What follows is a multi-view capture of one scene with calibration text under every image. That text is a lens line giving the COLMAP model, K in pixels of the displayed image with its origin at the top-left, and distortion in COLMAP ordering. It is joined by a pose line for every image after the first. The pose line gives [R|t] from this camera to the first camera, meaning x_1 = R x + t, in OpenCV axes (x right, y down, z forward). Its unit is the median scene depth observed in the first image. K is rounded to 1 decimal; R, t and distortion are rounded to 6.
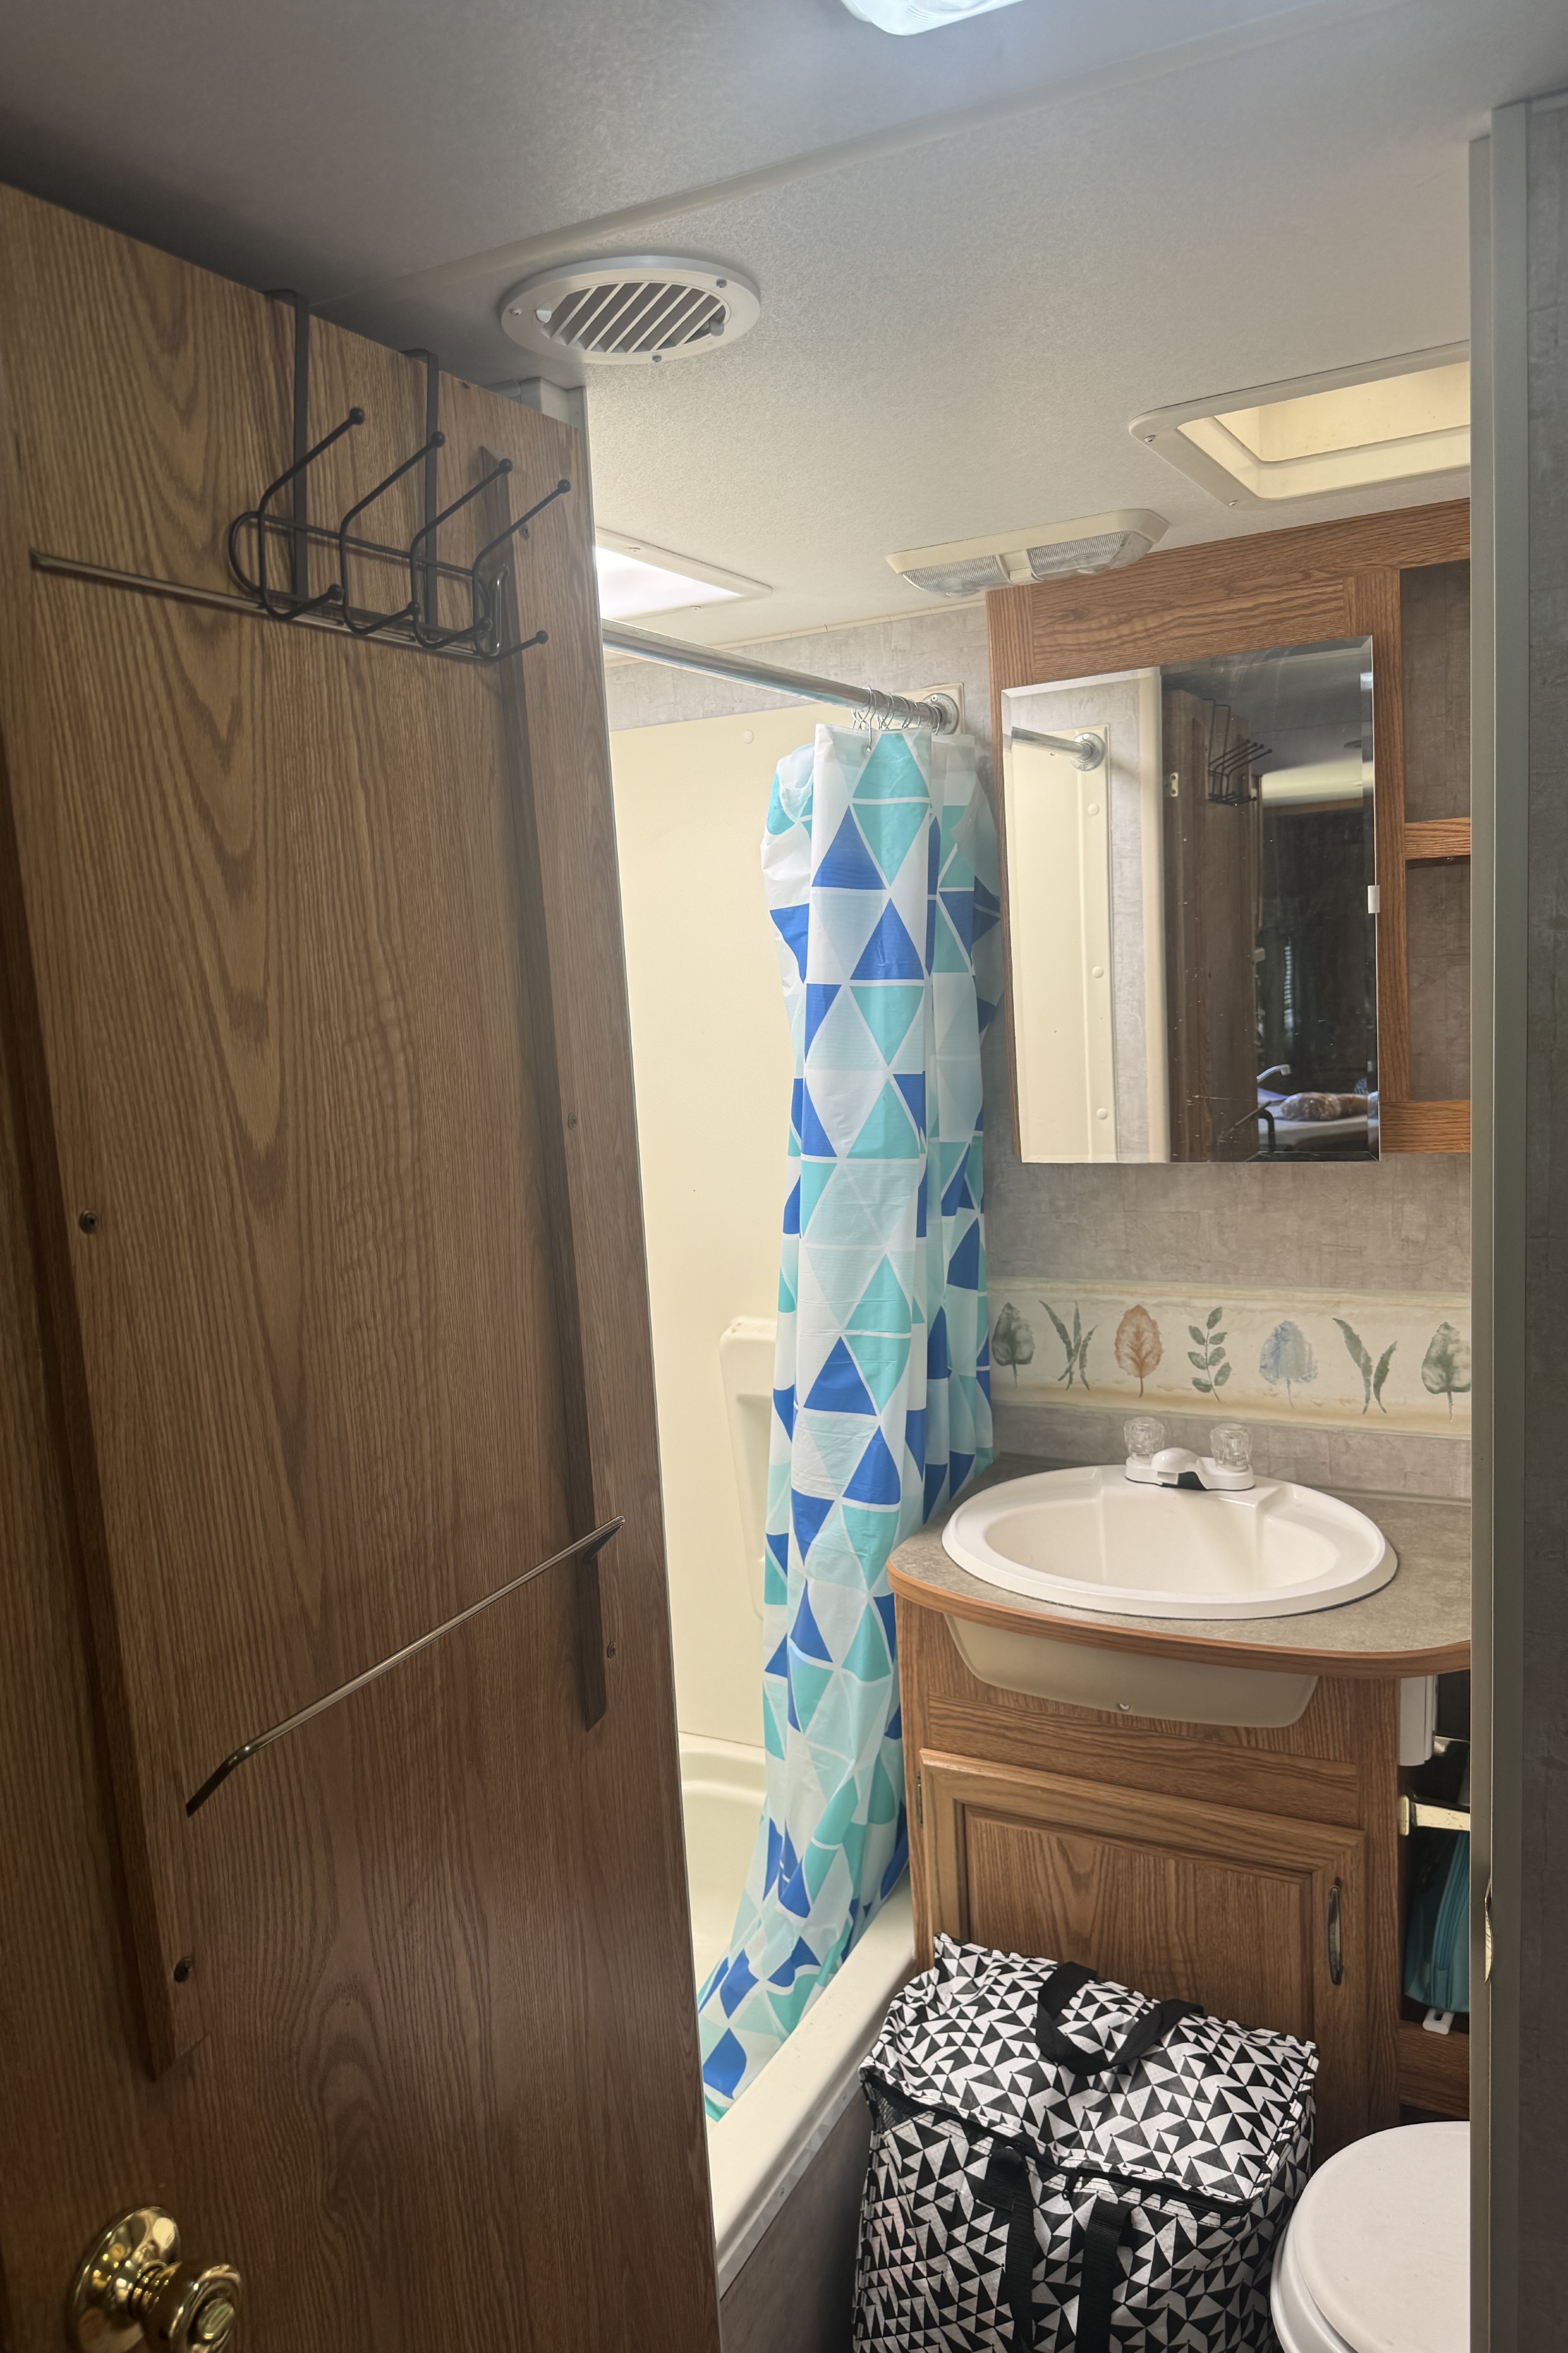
lens RADIAL K [[1634.0, 0, 784.0], [0, 1634.0, 1176.5], [0, 0, 1]] dist [0.131009, -0.190649]
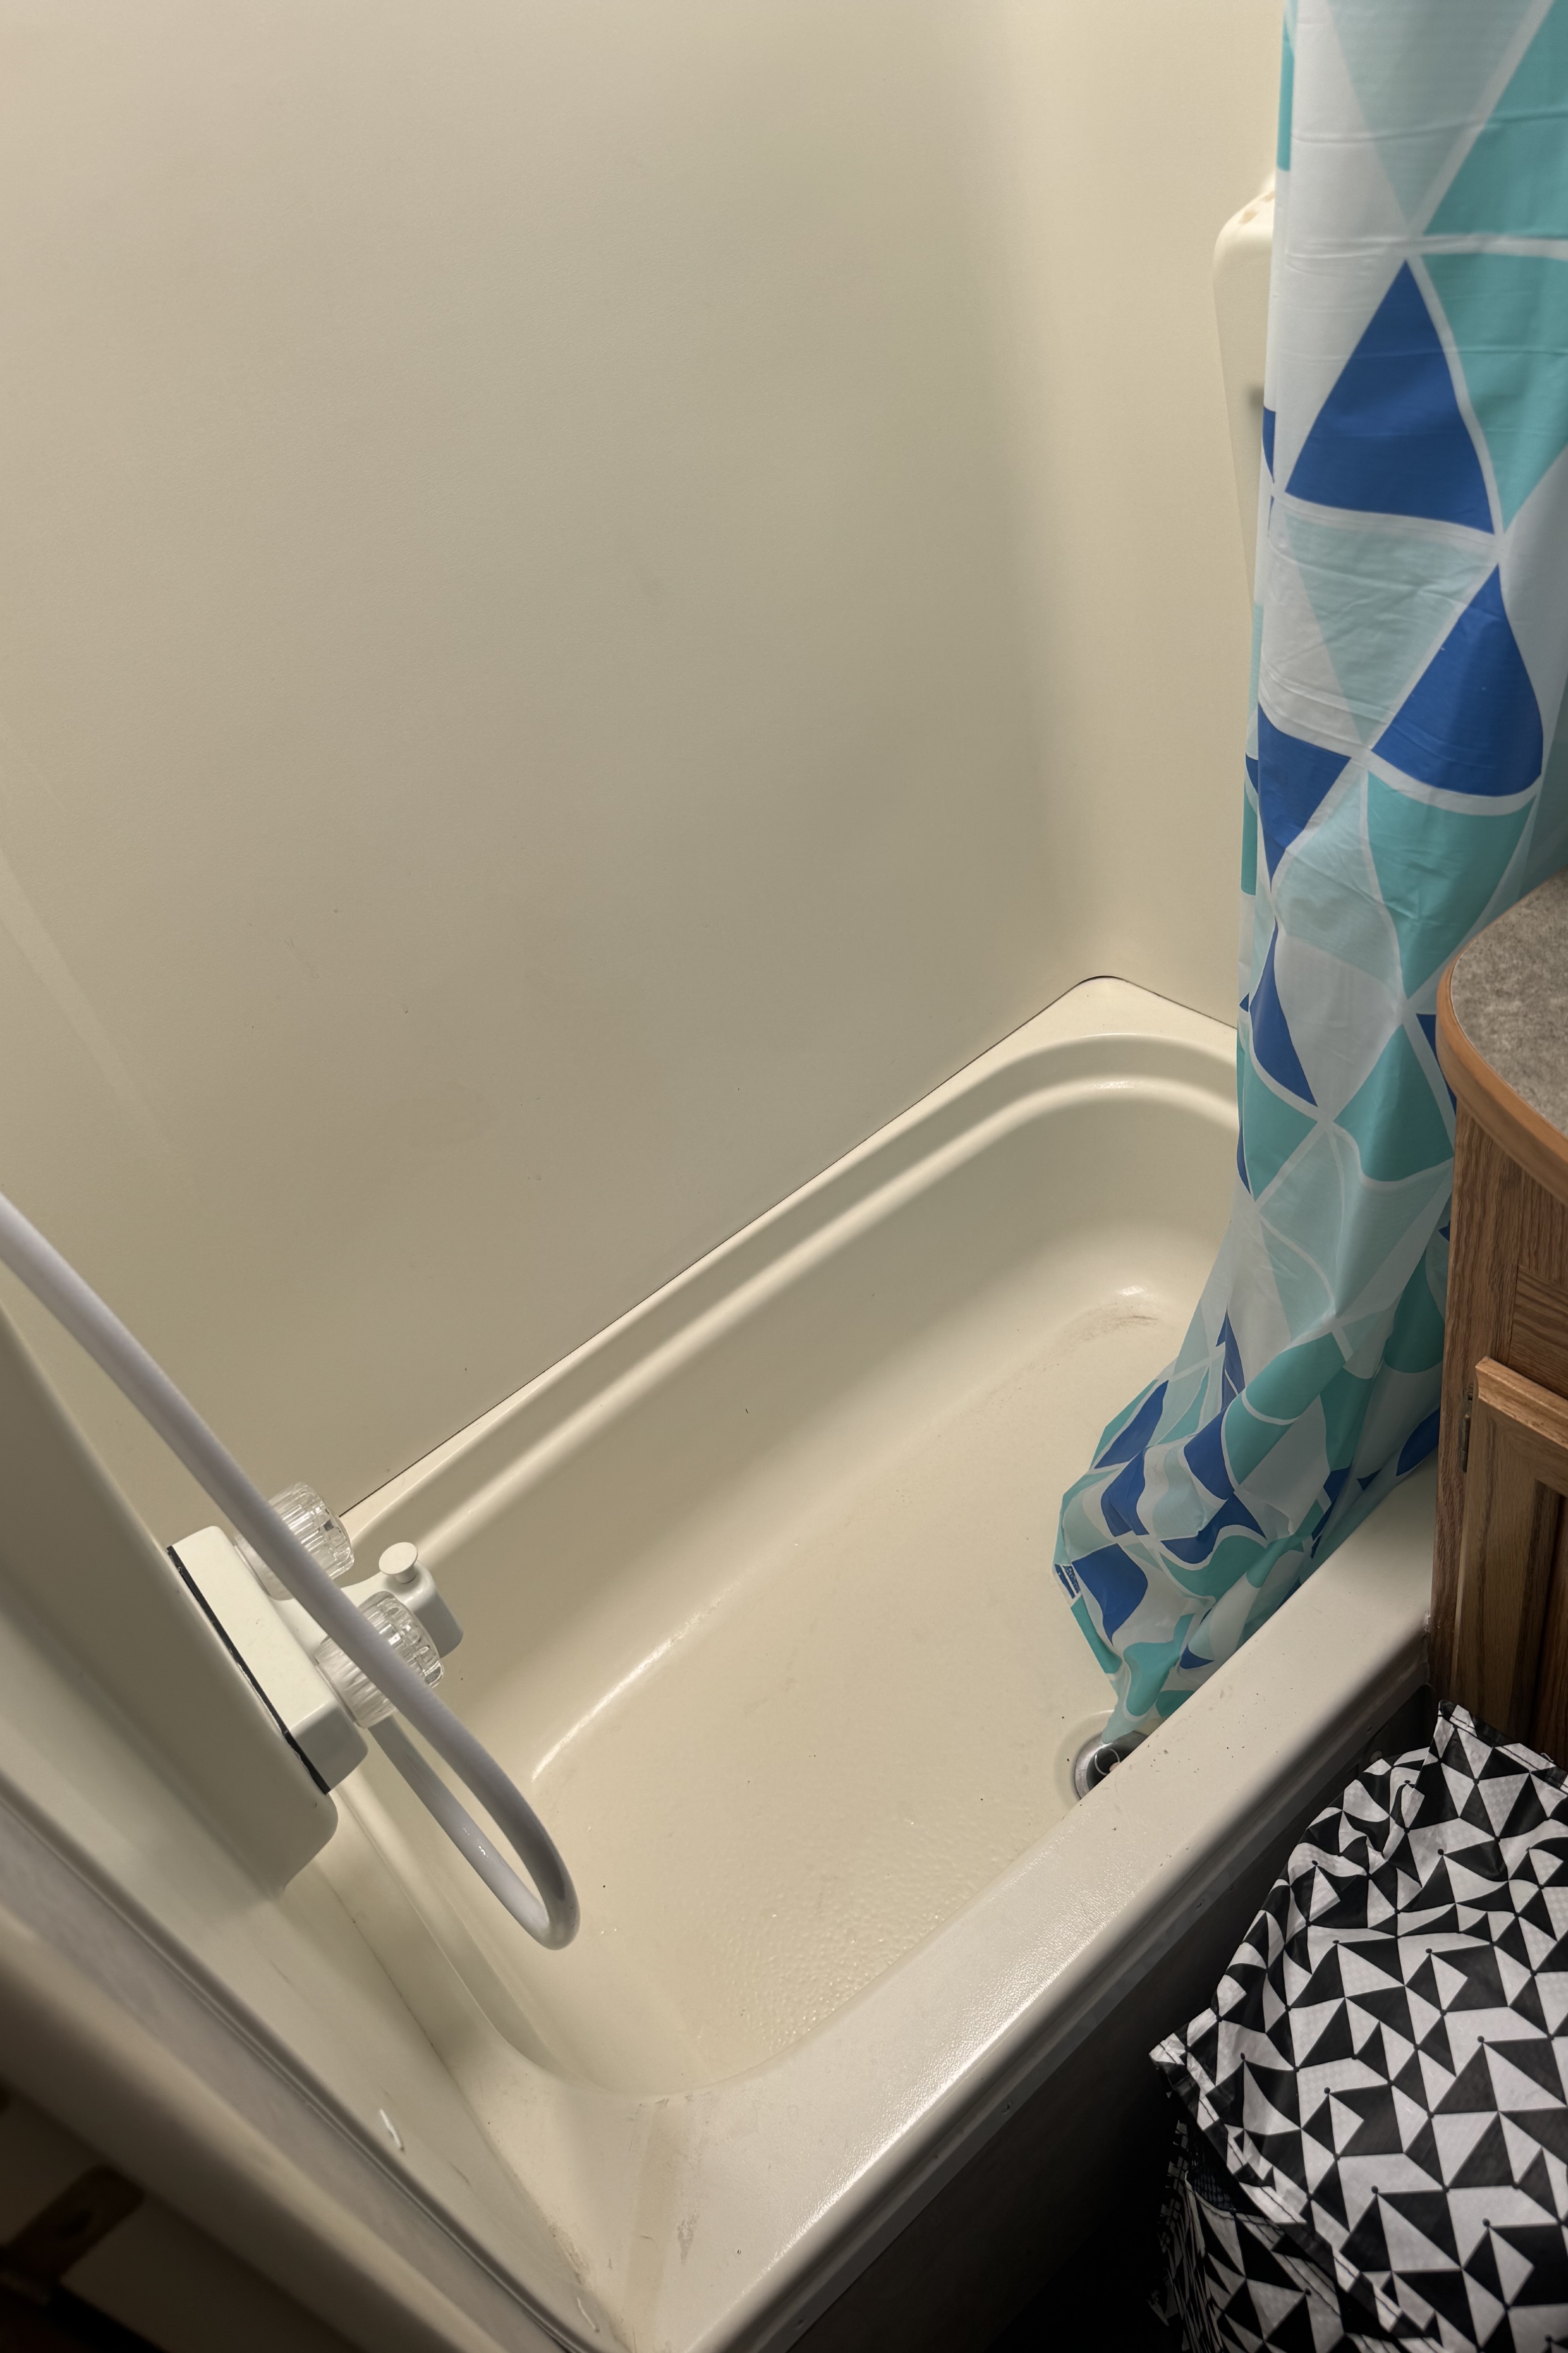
lens RADIAL K [[1680.1, 0, 784.0], [0, 1680.1, 1176.5], [0, 0, 1]] dist [-0.000117, -0.008857]
pose [[0.902955, 0.165114, -0.396748, 0.082453], [0.104654, 0.810954, 0.575674, 0.044368], [0.416796, -0.561329, 0.714976, 0.637941]]
